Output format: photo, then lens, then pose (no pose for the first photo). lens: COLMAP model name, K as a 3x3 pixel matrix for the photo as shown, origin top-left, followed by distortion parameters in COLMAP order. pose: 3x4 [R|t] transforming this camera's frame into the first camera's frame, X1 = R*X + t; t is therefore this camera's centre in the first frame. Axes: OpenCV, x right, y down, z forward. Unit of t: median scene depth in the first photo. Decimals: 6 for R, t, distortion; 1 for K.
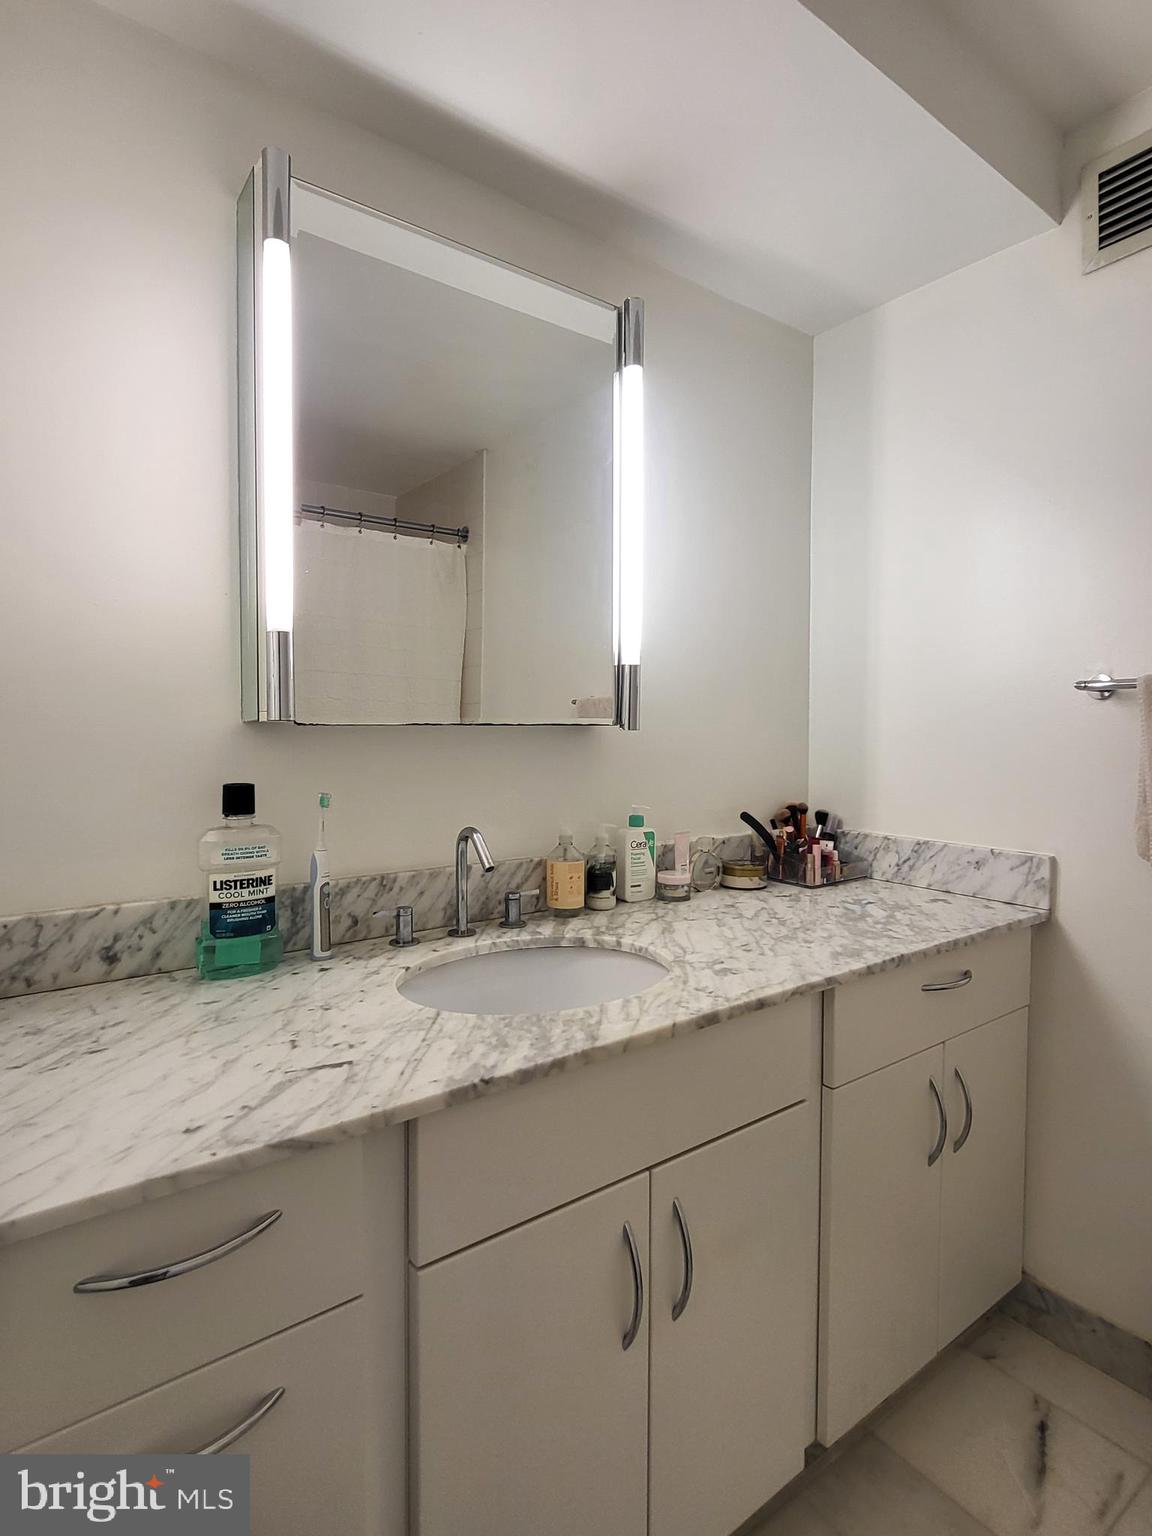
lens RADIAL K [[795.4, 0, 577.1], [0, 795.4, 750.5], [0, 0, 1]] dist [-0.001785, 0.000604]
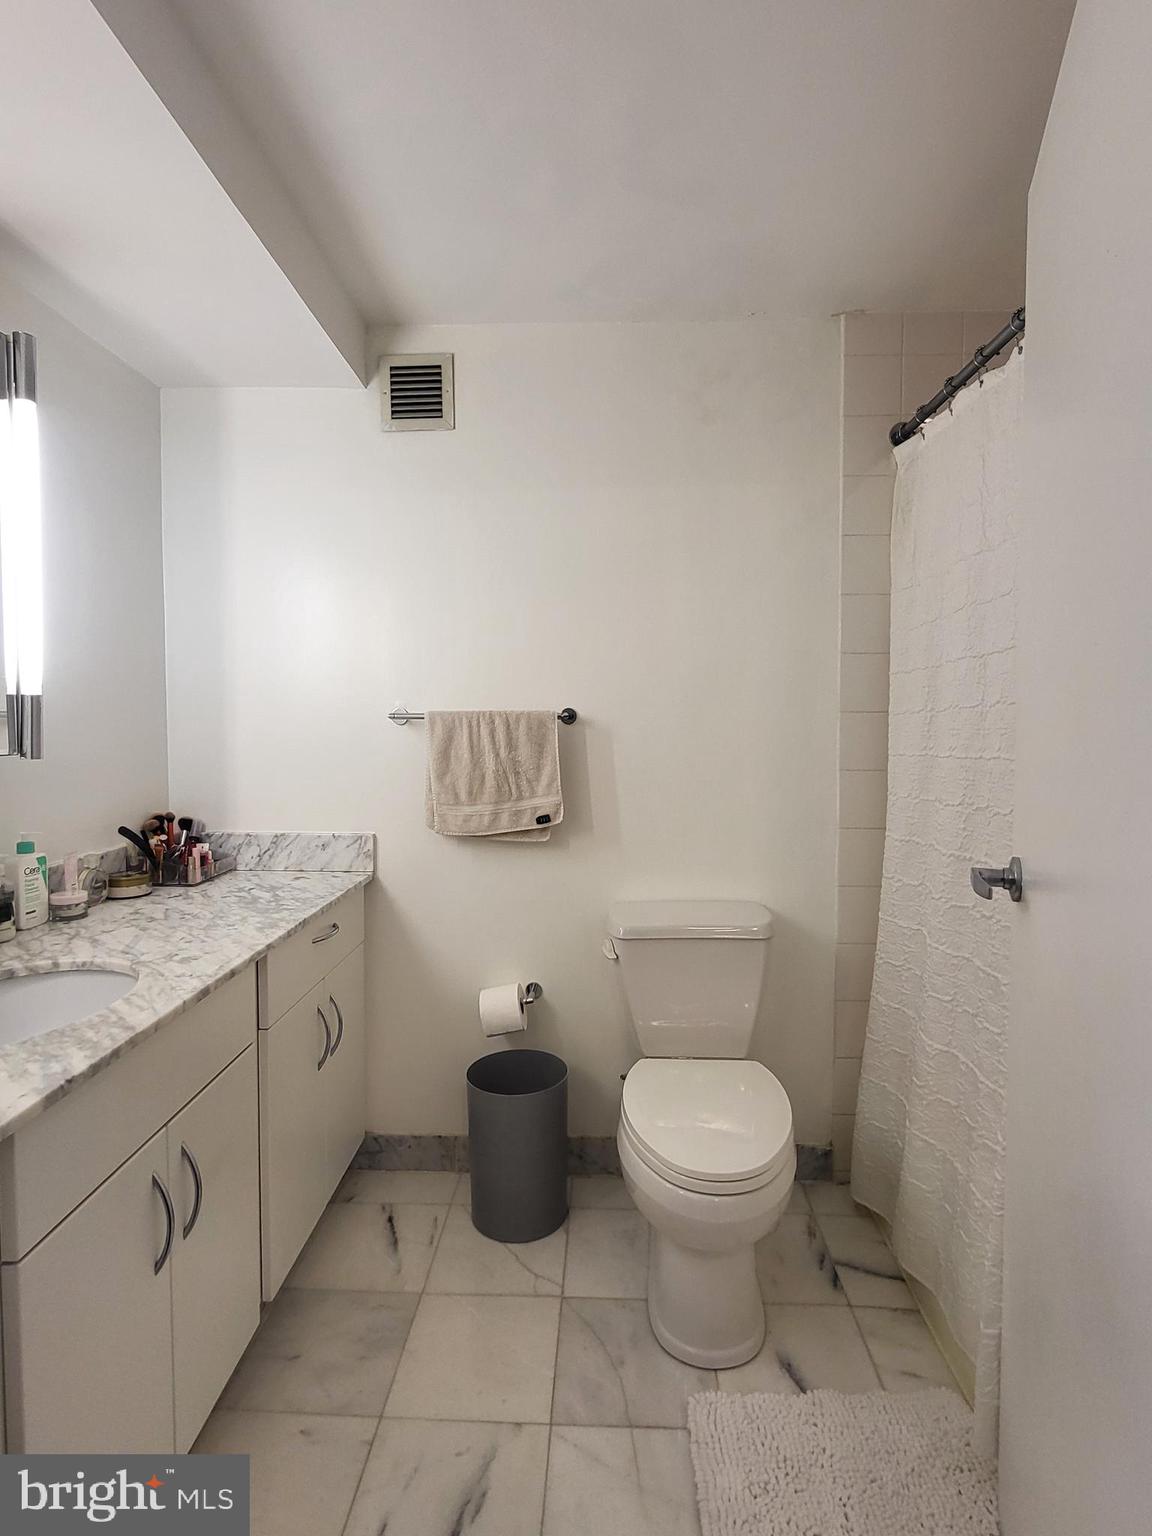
lens RADIAL K [[795.4, 0, 577.1], [0, 795.4, 750.5], [0, 0, 1]] dist [-0.001785, 0.000604]
pose [[0.617386, -0.035525, 0.785858, -0.279875], [0.024056, 0.999365, 0.026278, -0.042991], [-0.786293, 0.002681, 0.617848, -0.160329]]
